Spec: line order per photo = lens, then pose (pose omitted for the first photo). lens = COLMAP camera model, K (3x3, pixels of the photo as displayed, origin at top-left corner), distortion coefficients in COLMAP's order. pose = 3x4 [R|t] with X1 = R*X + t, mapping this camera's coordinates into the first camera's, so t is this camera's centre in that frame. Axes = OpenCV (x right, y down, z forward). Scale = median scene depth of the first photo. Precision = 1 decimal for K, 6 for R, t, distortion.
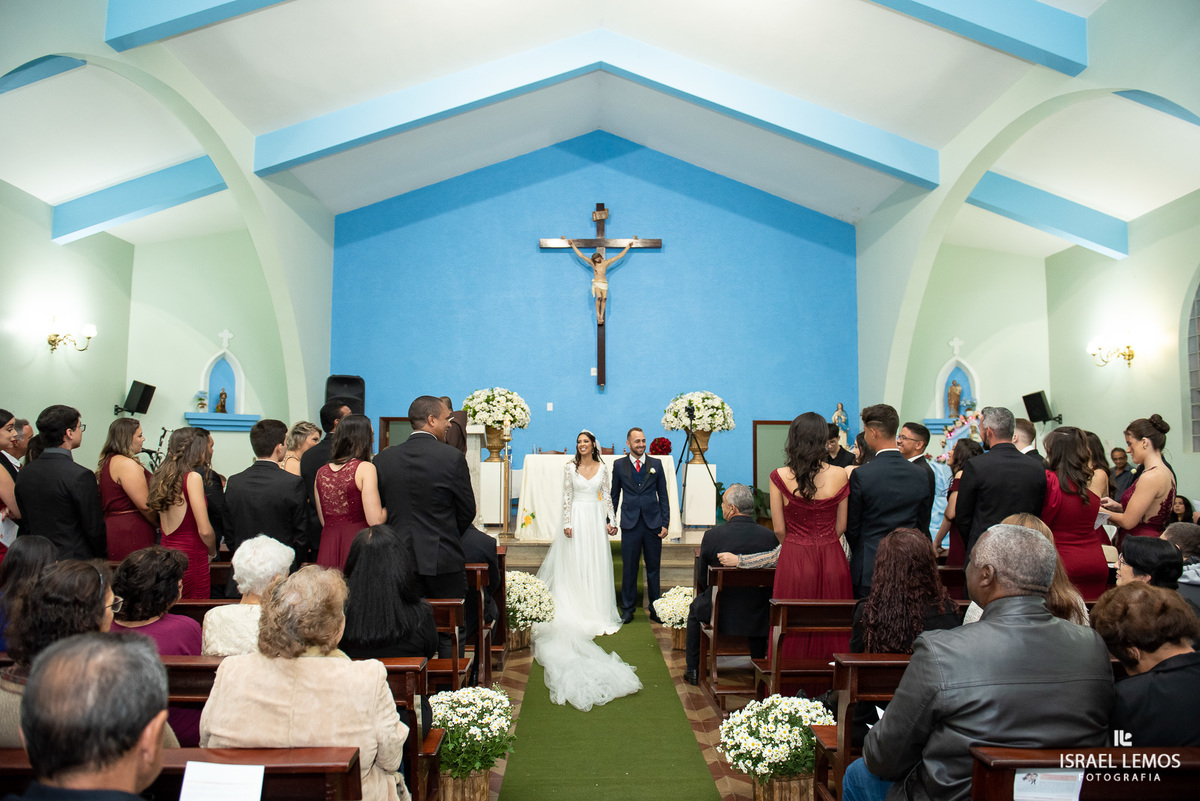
lens RADIAL K [[840.3, 0, 605.5], [0, 840.3, 396.8], [0, 0, 1]] dist [-0.043567, -0.001928]
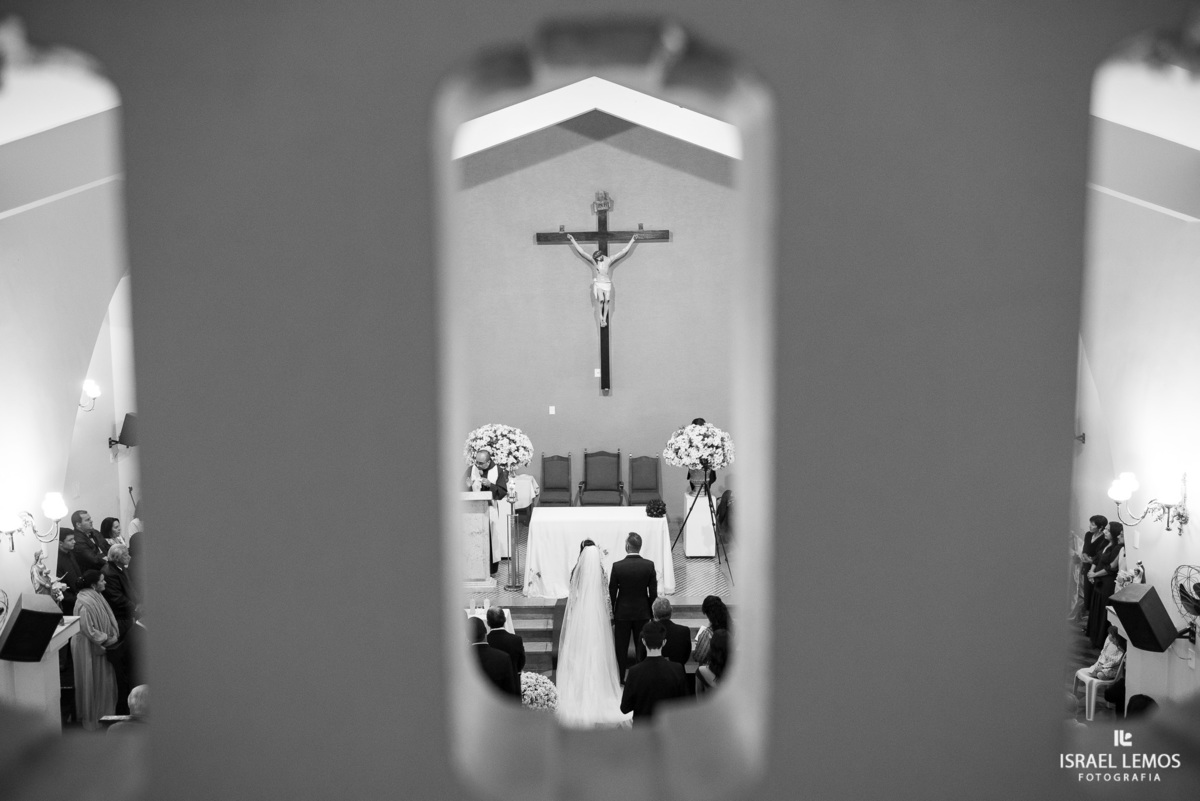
lens RADIAL K [[1232.0, 0, 604.9], [0, 1232.0, 408.3], [0, 0, 1]] dist [0.047646, 0.000000]
pose [[0.999607, -0.009216, -0.026492, 0.032113], [0.014548, 0.977857, 0.208766, -0.292029], [0.023981, -0.209069, 0.977607, -0.379131]]
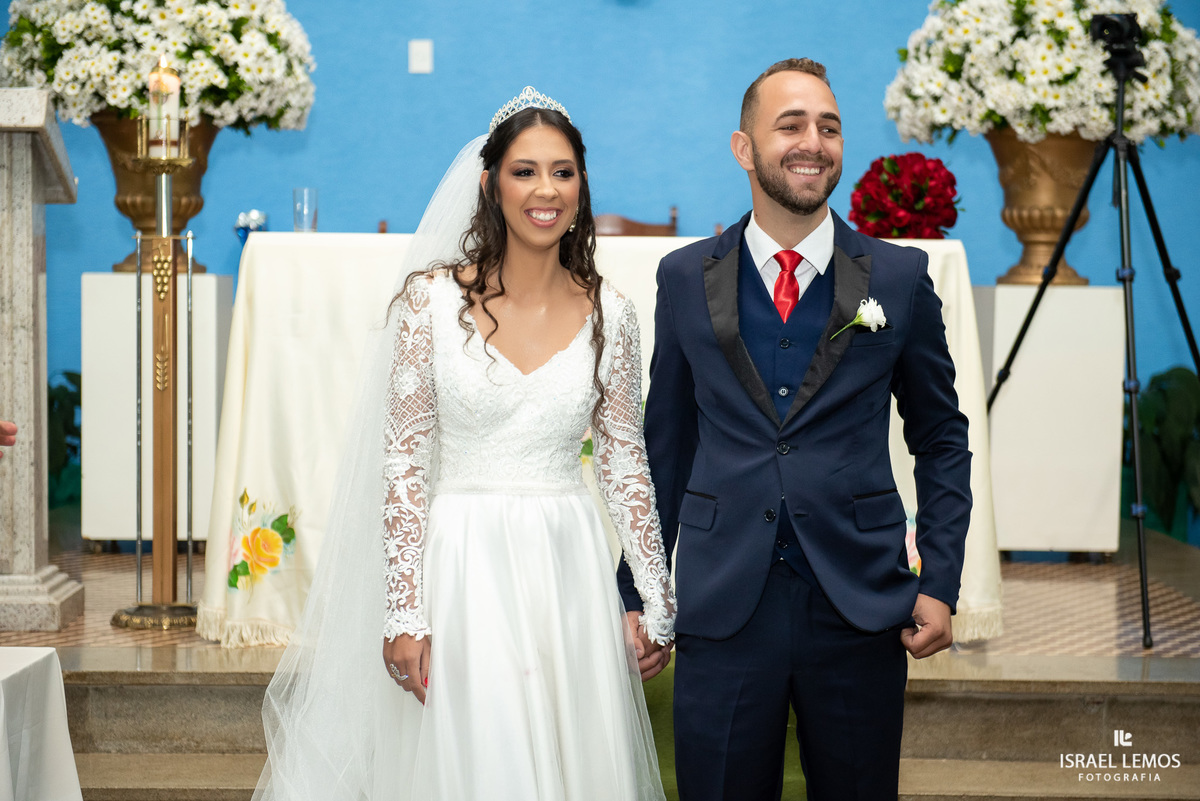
lens RADIAL K [[2362.5, 0, 608.8], [0, 2362.5, 391.5], [0, 0, 1]] dist [0.176630, 0.000000]
pose [[0.999834, 0.005088, -0.017511, 0.002728], [-0.002966, 0.992875, 0.119127, 0.027411], [0.017993, -0.119056, 0.992725, 0.303952]]
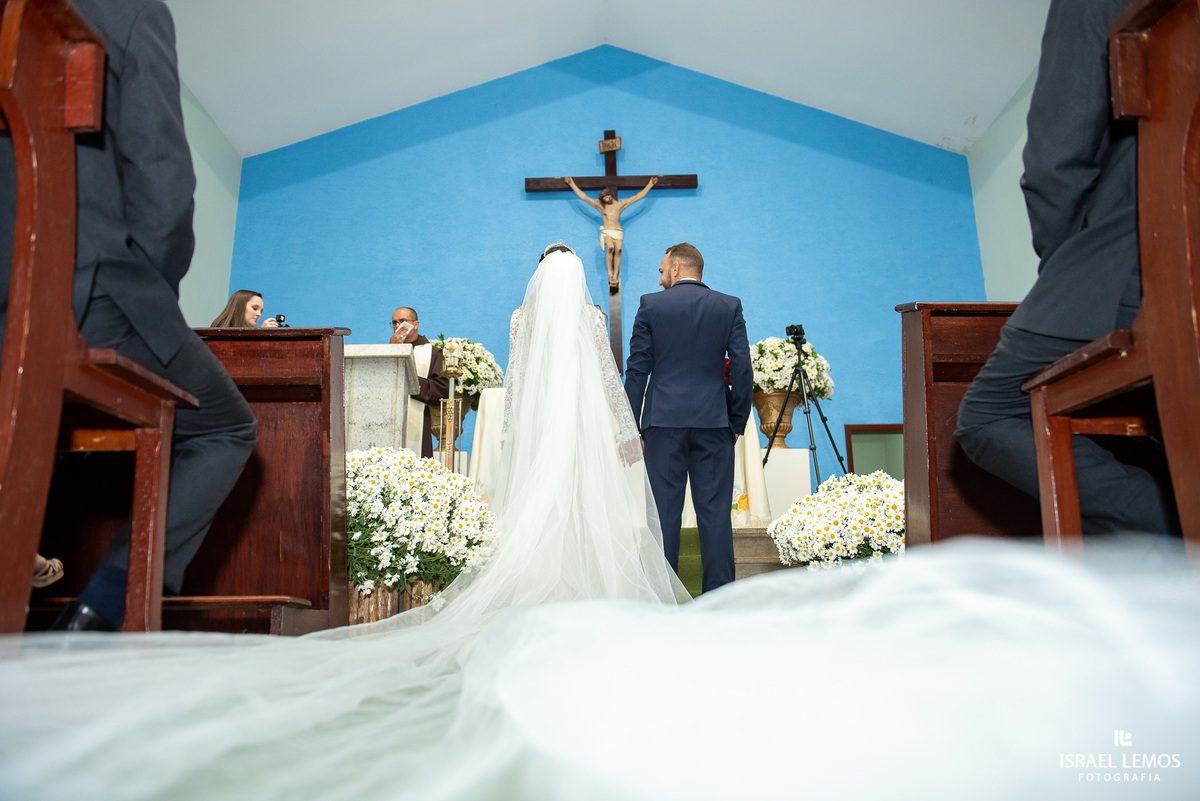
lens RADIAL K [[885.7, 0, 601.0], [0, 885.7, 403.9], [0, 0, 1]] dist [-0.058253, 0.002835]
pose [[0.999361, -0.026537, -0.023929, -0.001616], [0.022177, 0.985714, -0.166961, 0.130592], [0.028018, 0.166323, 0.985673, 0.309481]]
